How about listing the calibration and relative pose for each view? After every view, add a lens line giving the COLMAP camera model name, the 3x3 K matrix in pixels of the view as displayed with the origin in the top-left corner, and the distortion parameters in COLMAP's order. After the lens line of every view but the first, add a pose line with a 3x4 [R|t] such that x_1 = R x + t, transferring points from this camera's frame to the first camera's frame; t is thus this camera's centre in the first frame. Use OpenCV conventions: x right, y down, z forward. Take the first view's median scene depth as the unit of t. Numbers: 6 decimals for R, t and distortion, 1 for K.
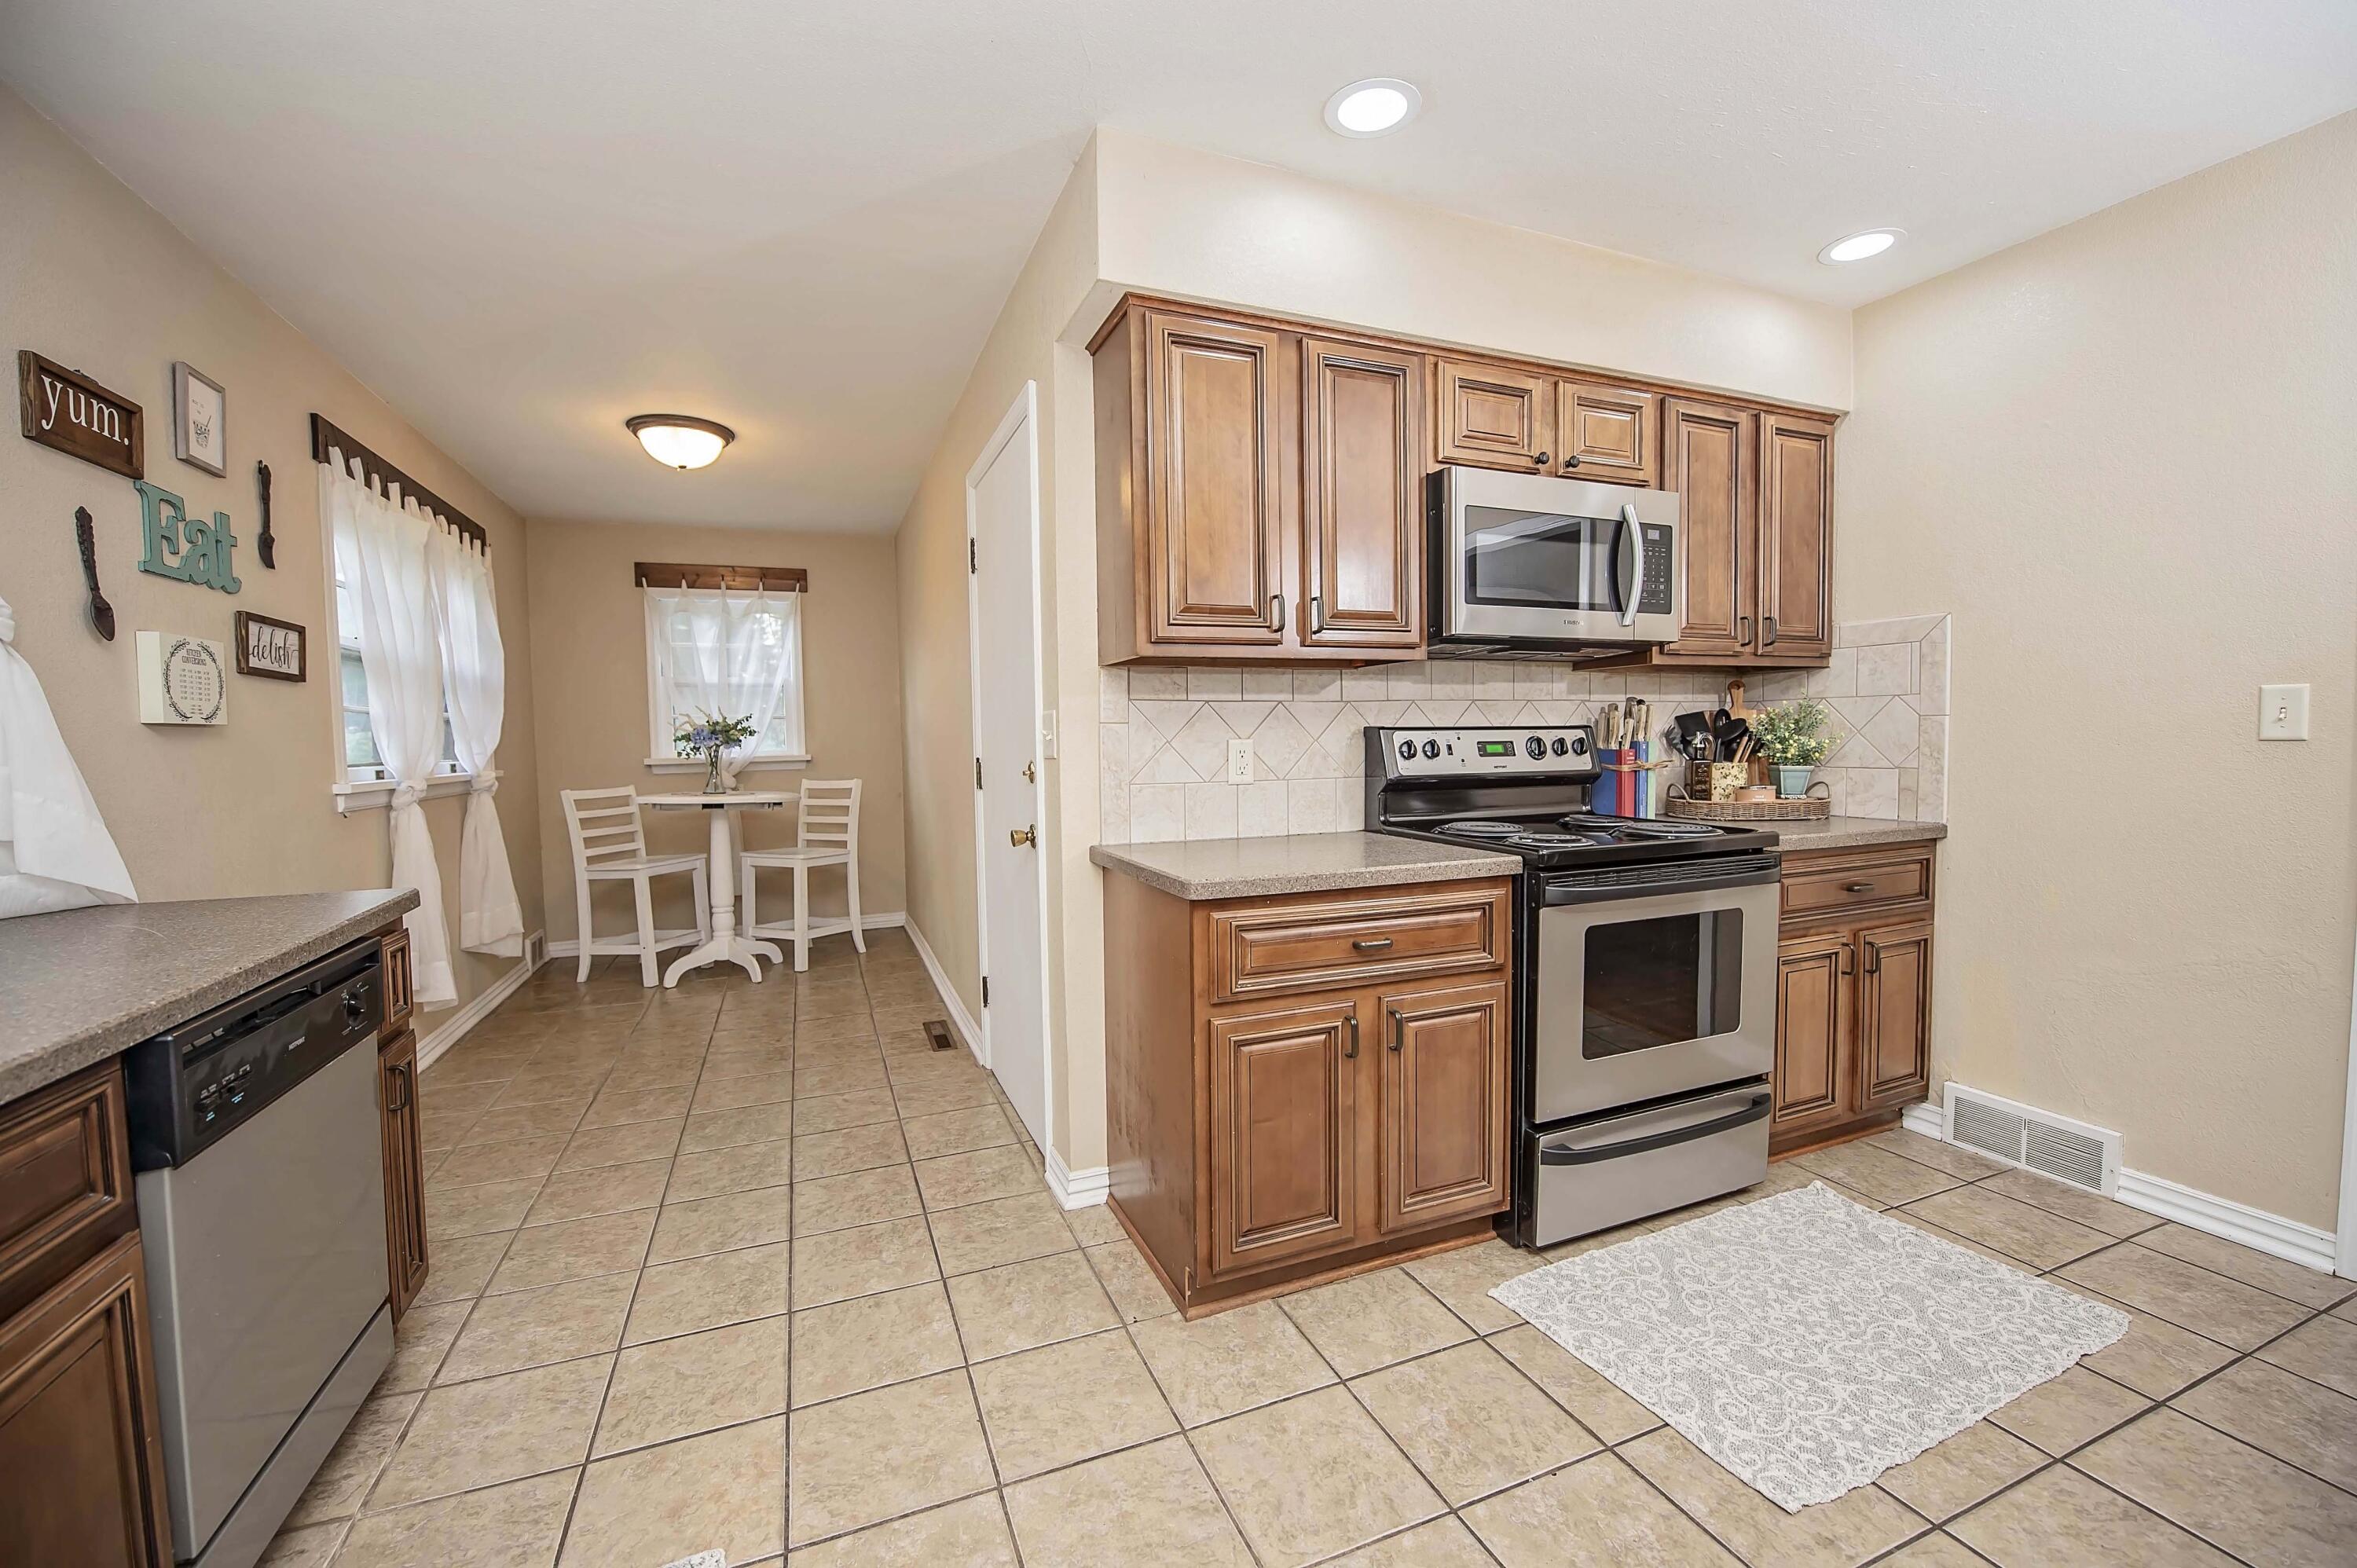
lens RADIAL K [[938.4, 0, 1171.6], [0, 938.4, 782.0], [0, 0, 1]] dist [-0.009705, -0.006112]
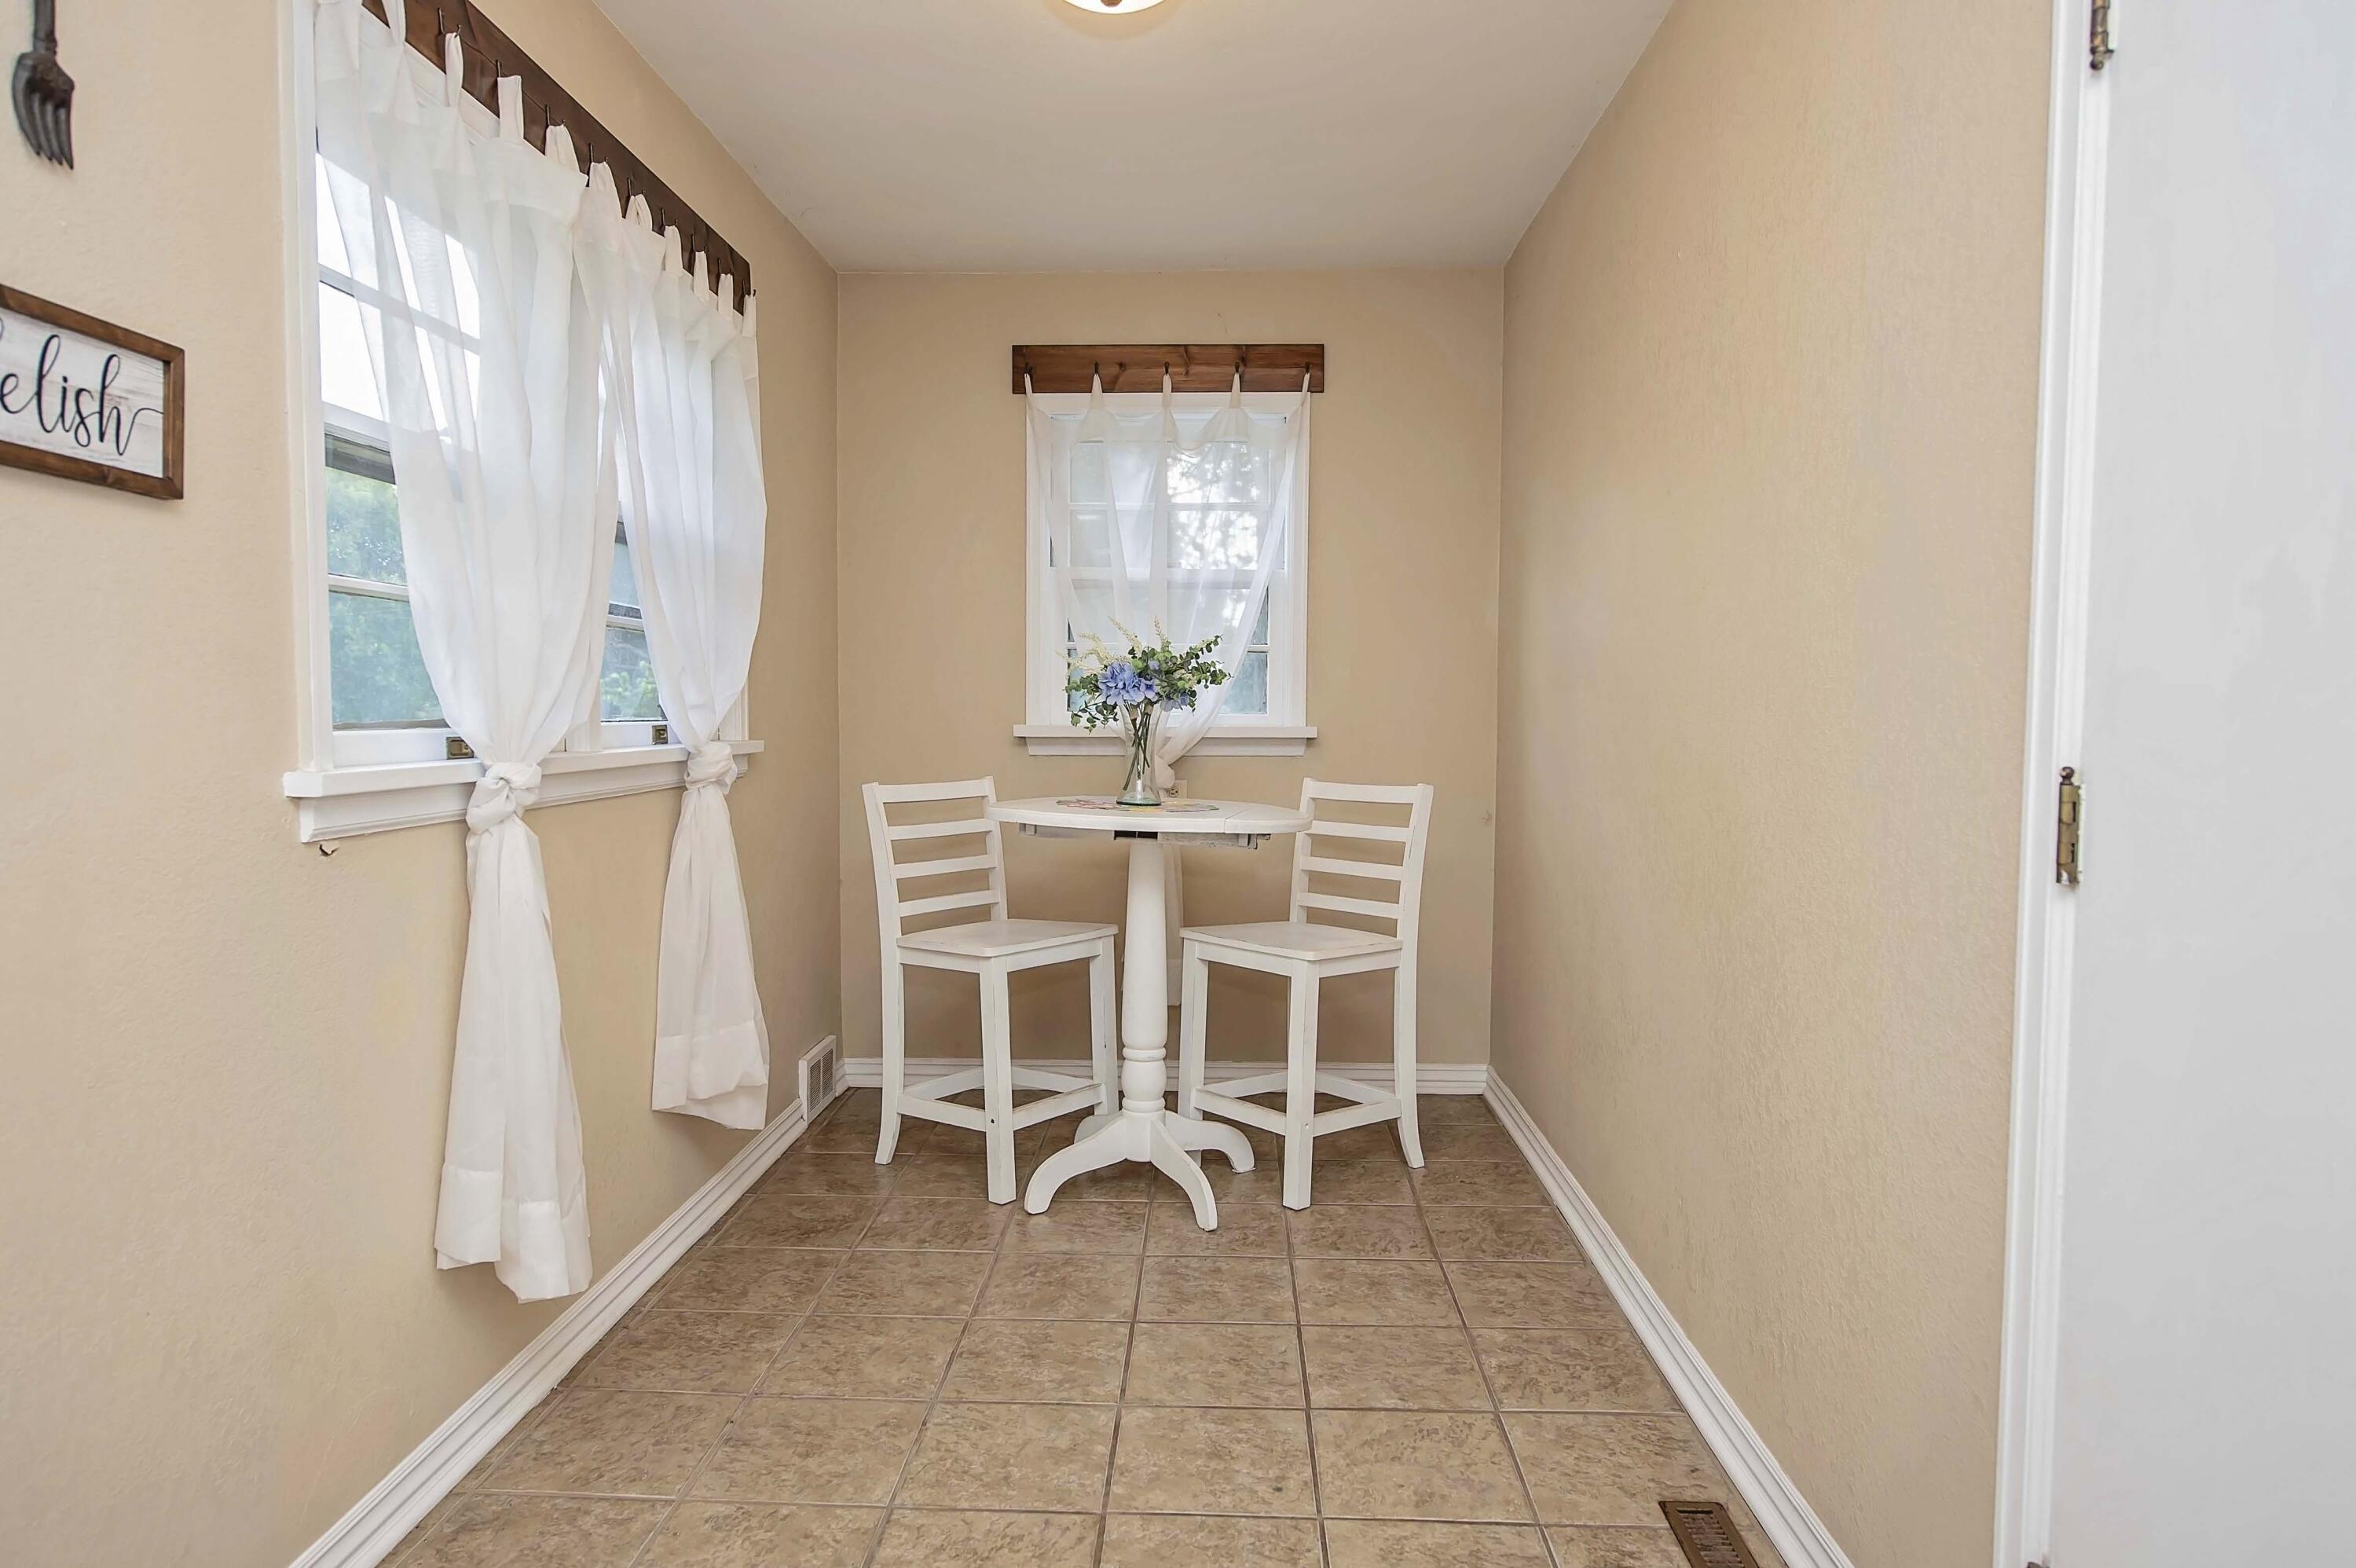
lens RADIAL K [[1373.0, 0, 1178.0], [0, 1373.0, 784.0], [0, 0, 1]] dist [0.001672, 0.000376]
pose [[0.917276, 0.047592, -0.395399, -0.201791], [-0.043146, 0.998866, 0.020134, -0.013095], [0.395909, -0.001409, 0.918289, 0.381597]]
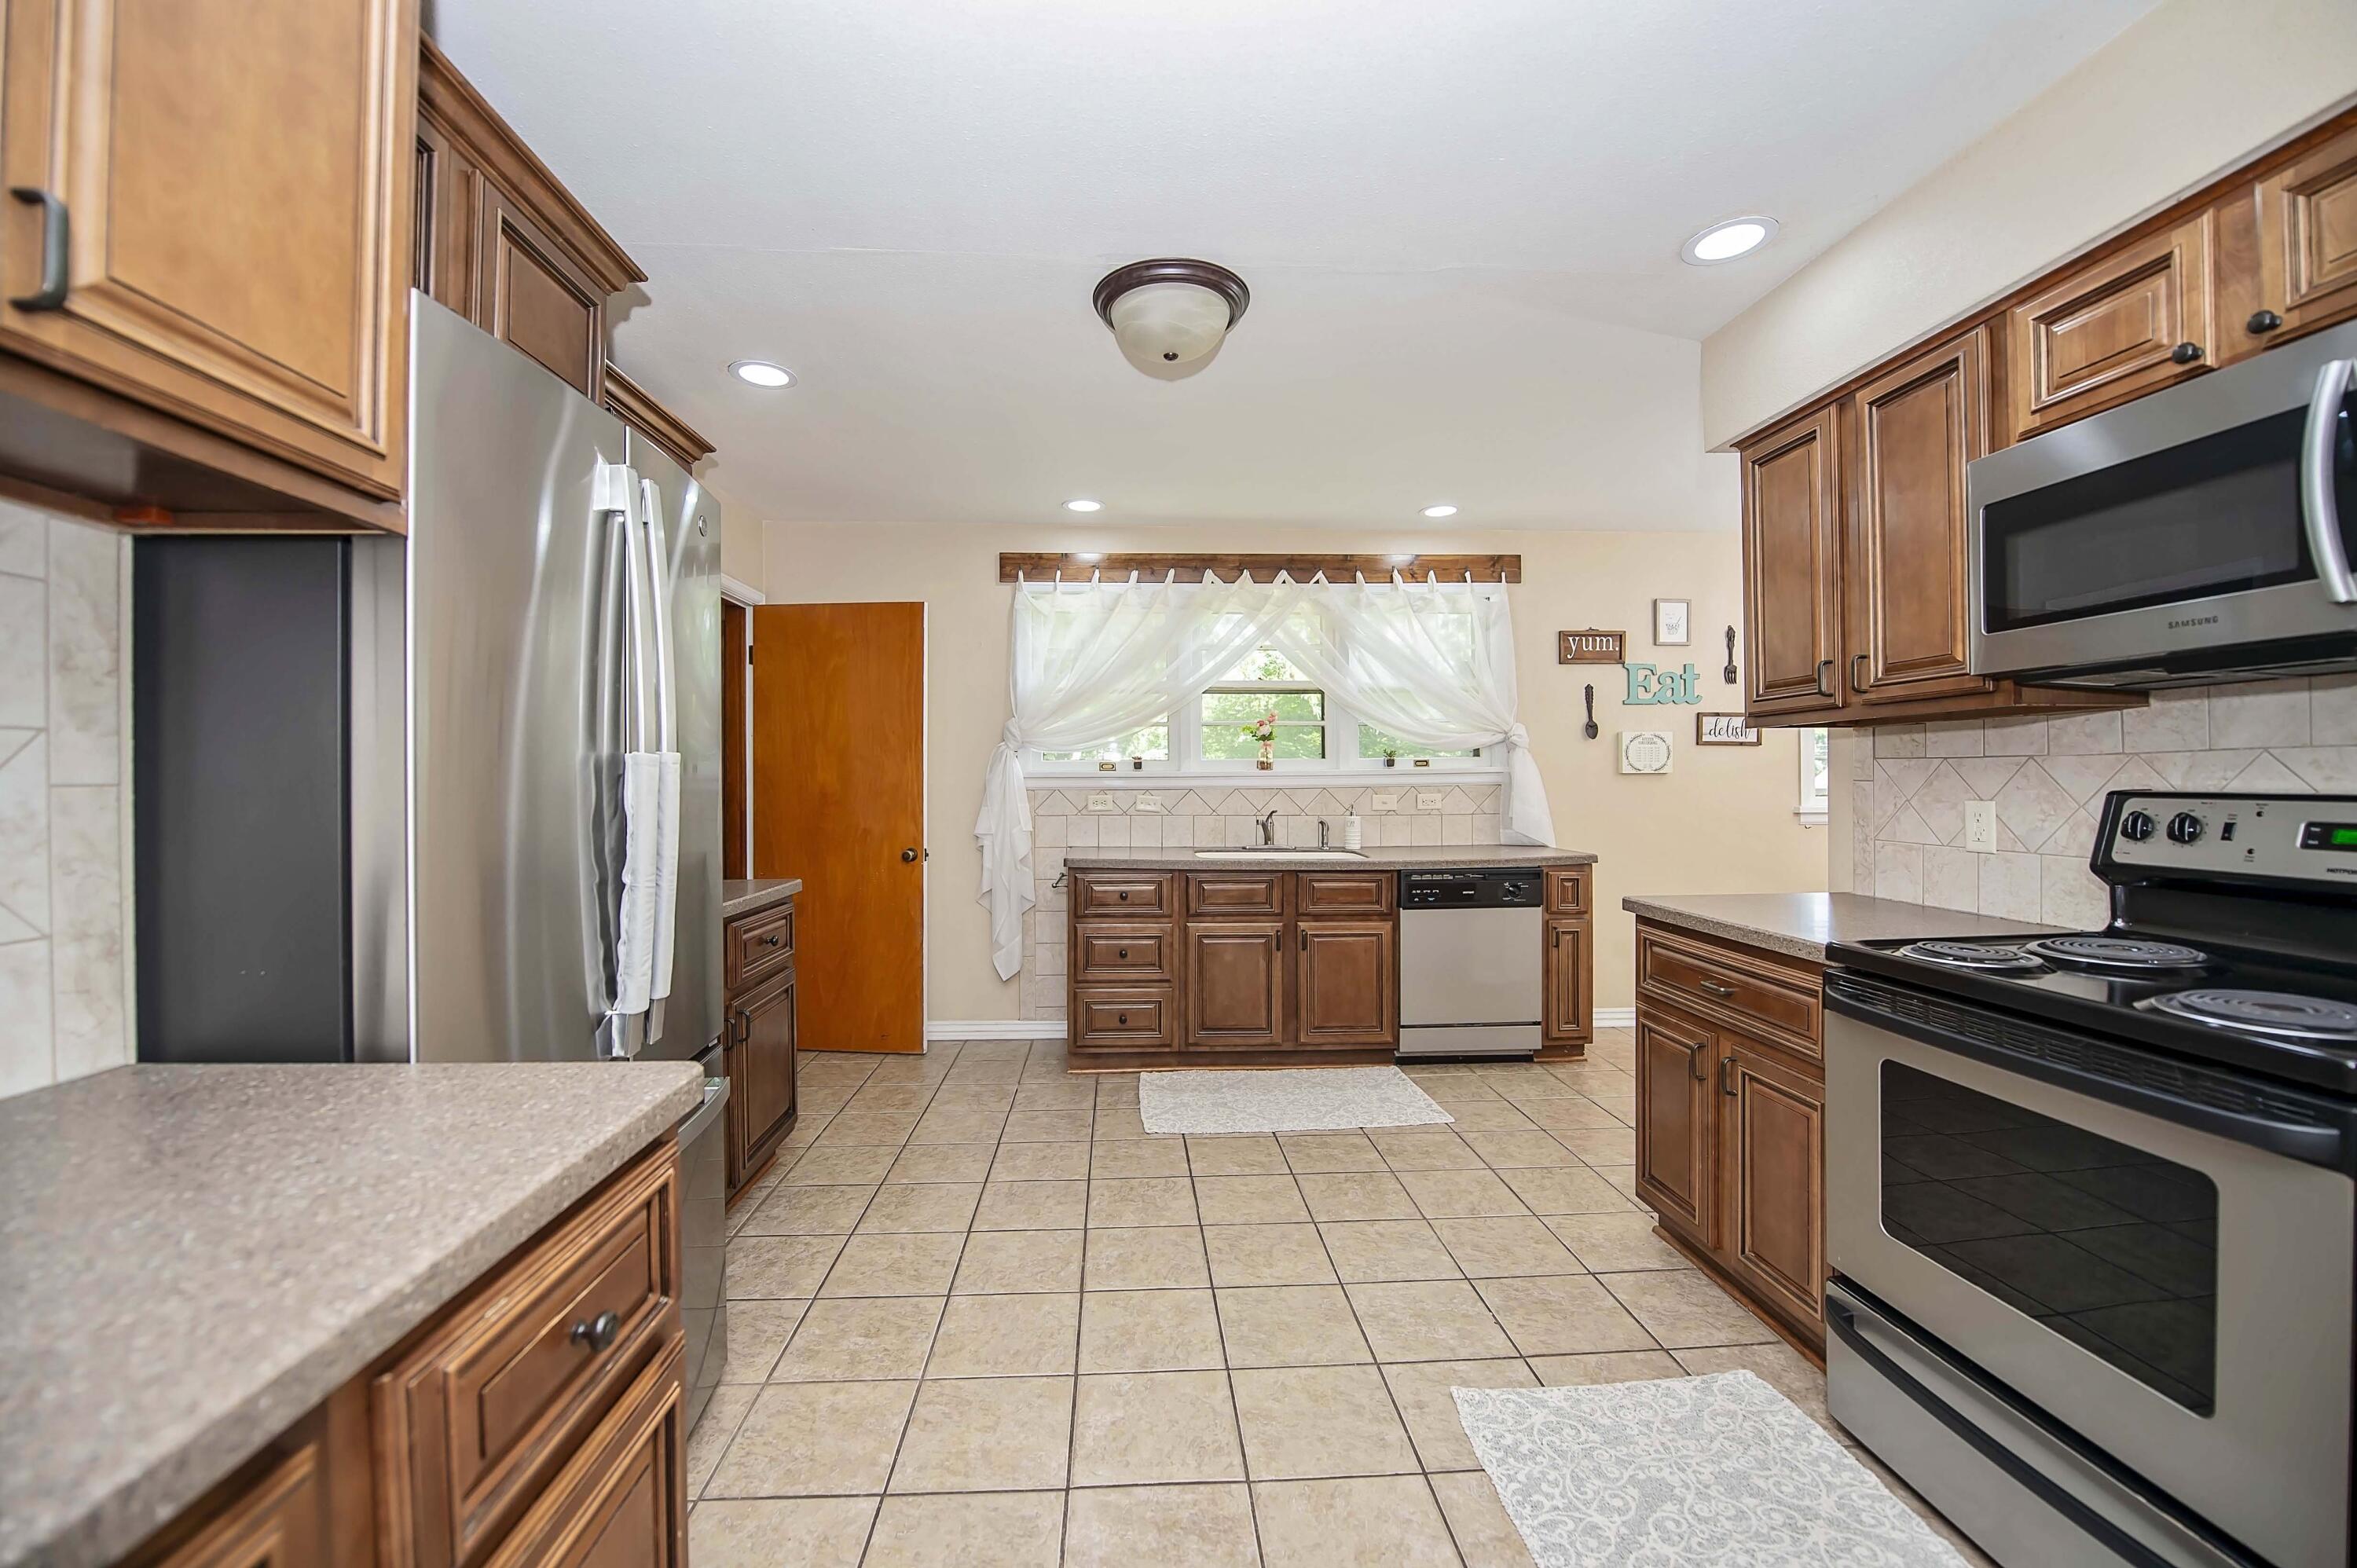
lens RADIAL K [[938.4, 0, 1171.6], [0, 938.4, 782.0], [0, 0, 1]] dist [-0.009705, -0.006112]
pose [[-0.314812, 0.019987, -0.948943, 0.606884], [-0.032781, 0.998953, 0.031915, -0.035391], [0.948588, 0.041155, -0.313828, 0.300856]]
